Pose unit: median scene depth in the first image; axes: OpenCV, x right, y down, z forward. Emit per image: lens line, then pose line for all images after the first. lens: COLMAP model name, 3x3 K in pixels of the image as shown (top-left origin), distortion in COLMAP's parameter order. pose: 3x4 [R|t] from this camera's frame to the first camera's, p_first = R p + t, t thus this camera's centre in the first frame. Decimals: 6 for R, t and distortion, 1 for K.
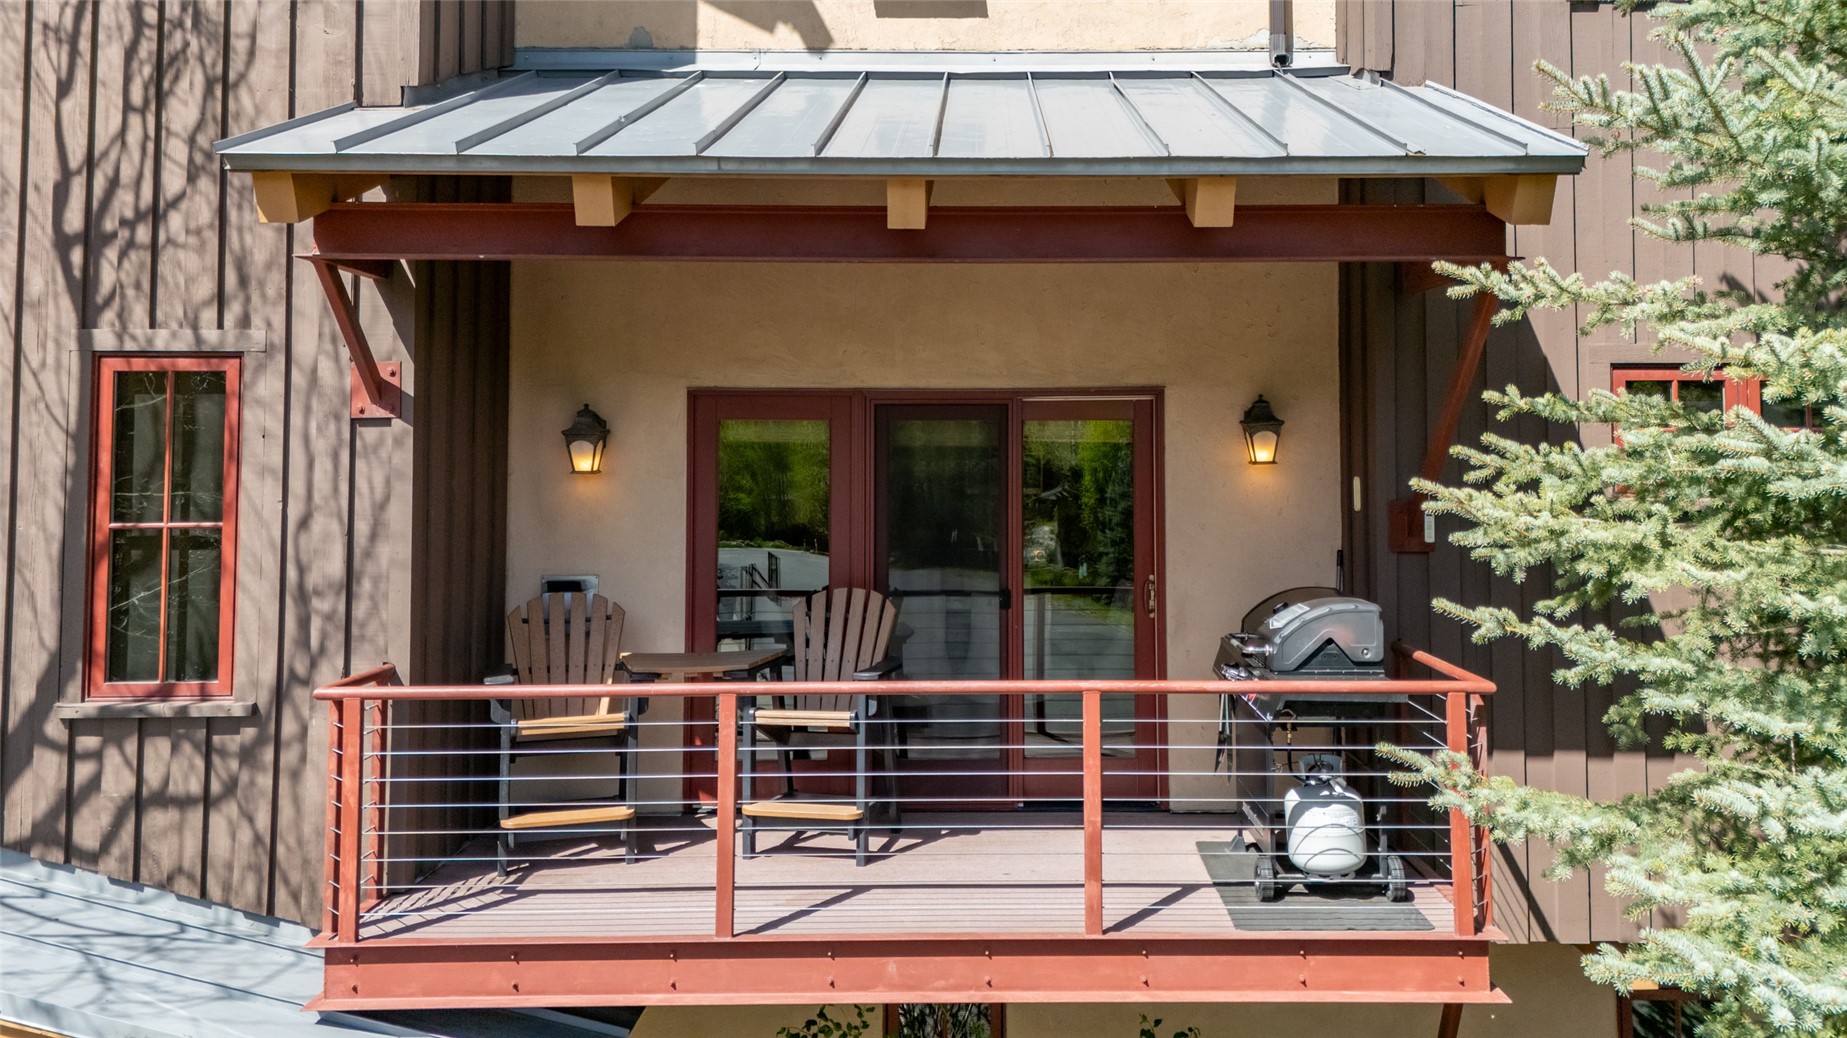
lens RADIAL K [[1381.8, 0, 981.0], [0, 1381.8, 393.2], [0, 0, 1]] dist [0.042728, -0.007822]
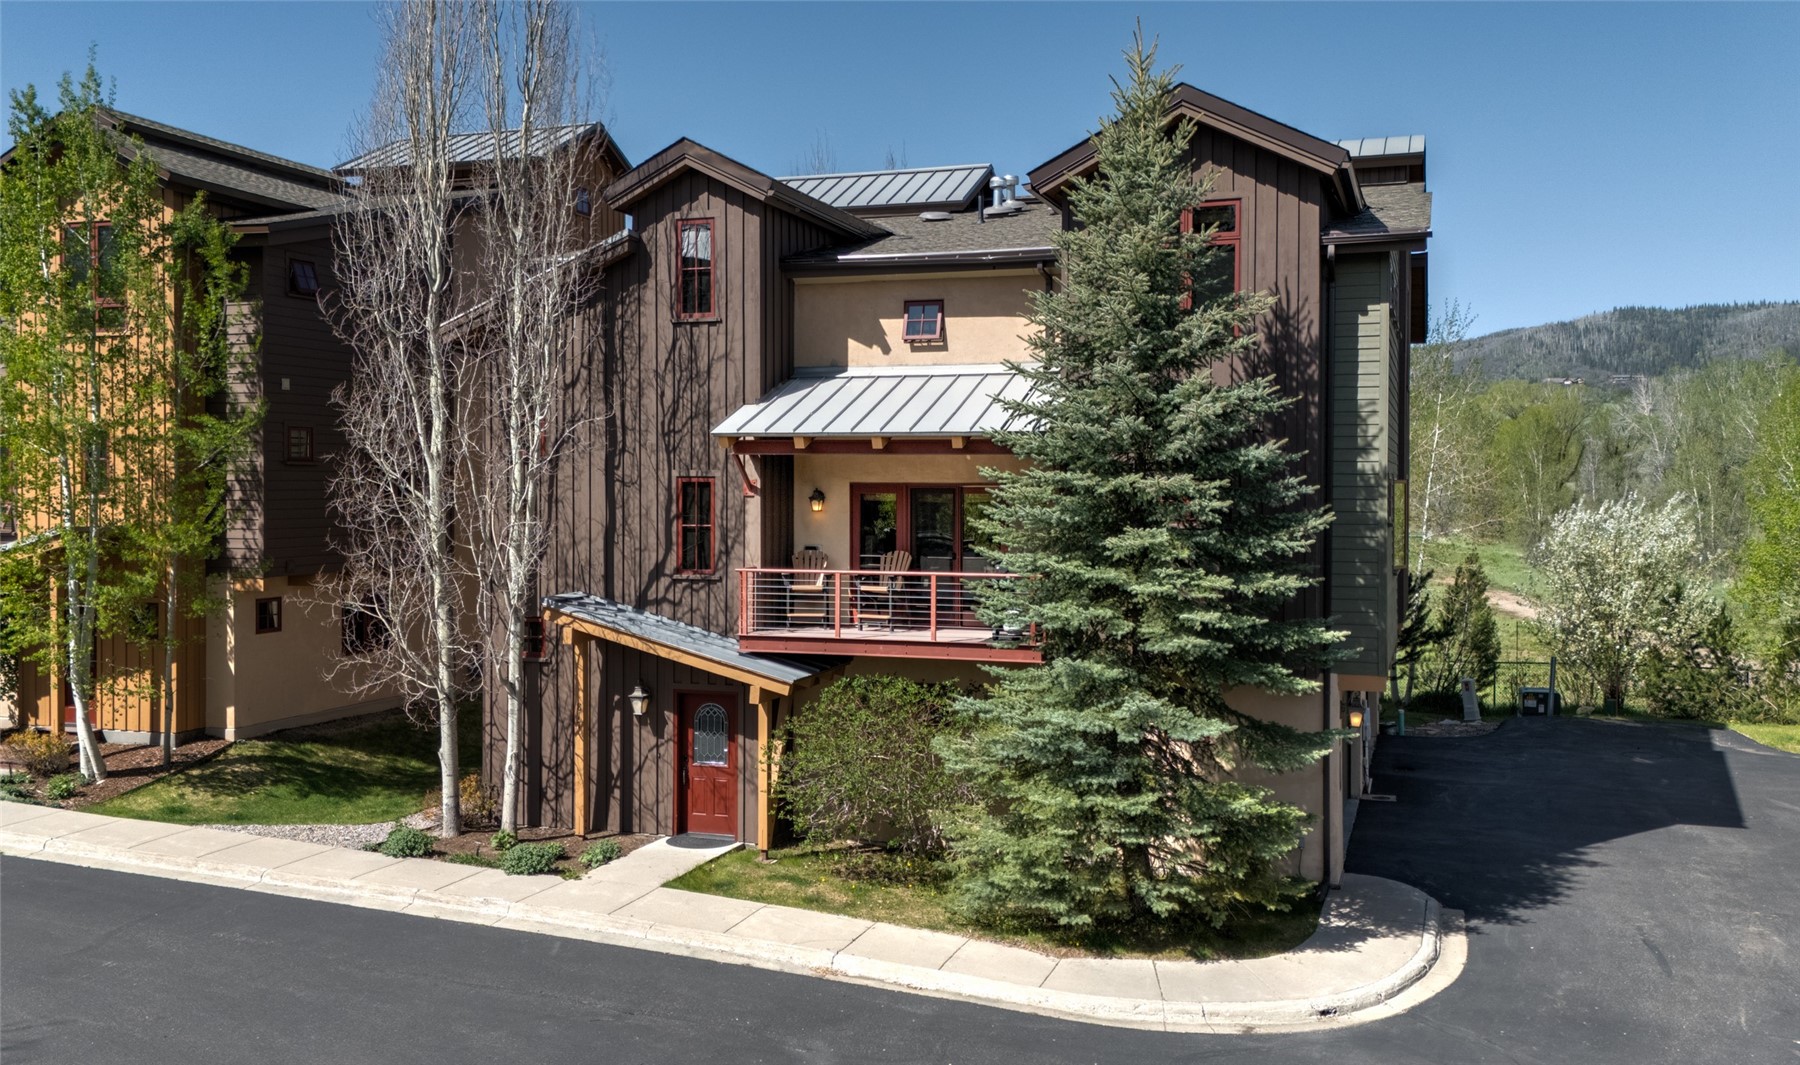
lens RADIAL K [[1560.9, 0, 902.7], [0, 1560.9, 494.6], [0, 0, 1]] dist [0.037185, 0.005069]
pose [[0.944971, 0.008045, -0.327055, 1.143959], [0.009541, 0.998595, 0.052132, -0.175030], [0.327015, -0.052383, 0.943566, -2.438400]]
